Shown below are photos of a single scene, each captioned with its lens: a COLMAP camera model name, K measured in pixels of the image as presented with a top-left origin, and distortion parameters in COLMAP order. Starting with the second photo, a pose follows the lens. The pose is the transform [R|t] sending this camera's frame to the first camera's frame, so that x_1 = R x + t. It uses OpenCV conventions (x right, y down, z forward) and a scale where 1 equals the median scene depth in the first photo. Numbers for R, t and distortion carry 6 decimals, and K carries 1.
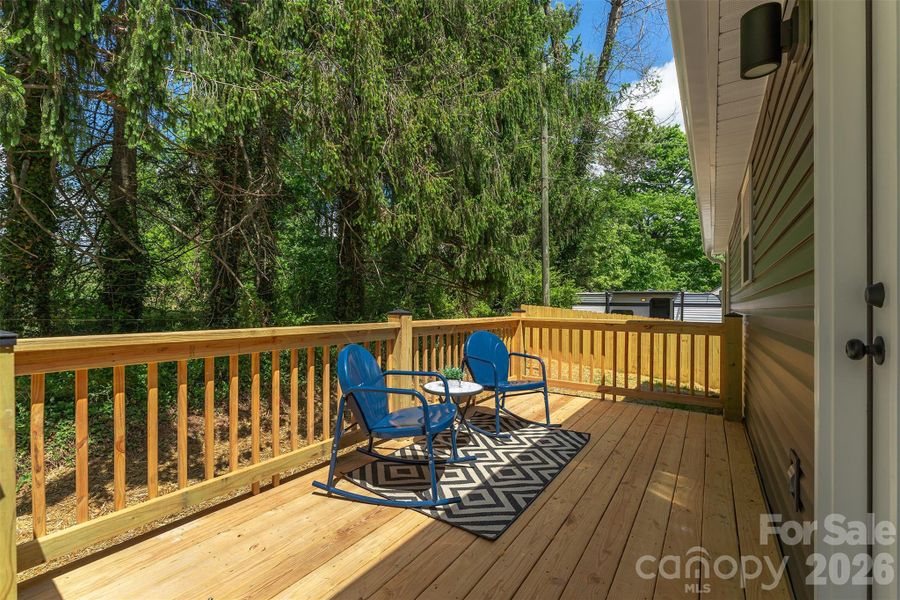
lens RADIAL K [[397.1, 0, 438.9], [0, 397.1, 302.5], [0, 0, 1]] dist [-0.001801, -0.000140]
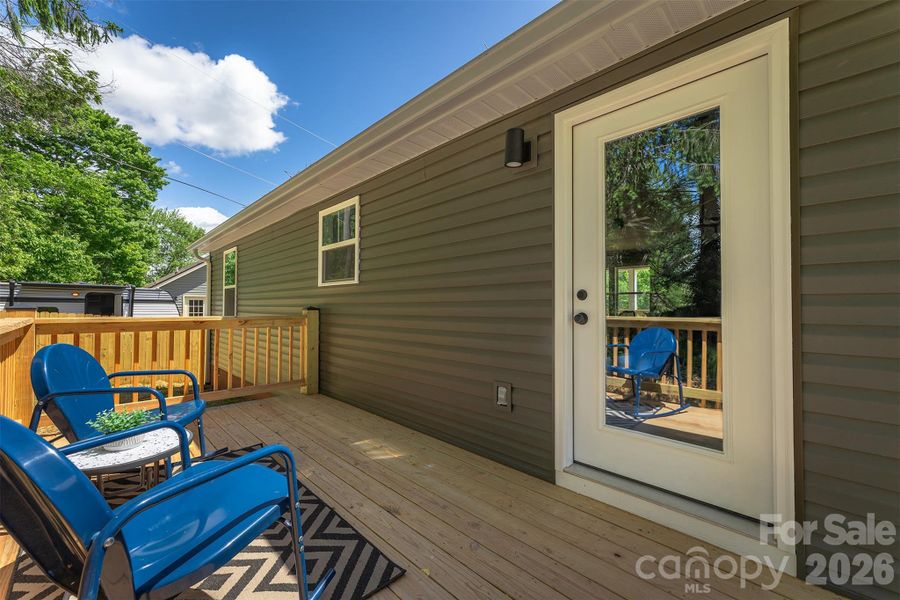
lens RADIAL K [[365.6, 0, 450.0], [0, 365.6, 300.0], [0, 0, 1]] dist [0.000886, 0.000103]
pose [[0.157957, 0.011261, 0.987382, -0.115653], [-0.010844, 0.999894, -0.009669, 0.004641], [-0.987386, -0.009180, 0.158062, 0.145900]]
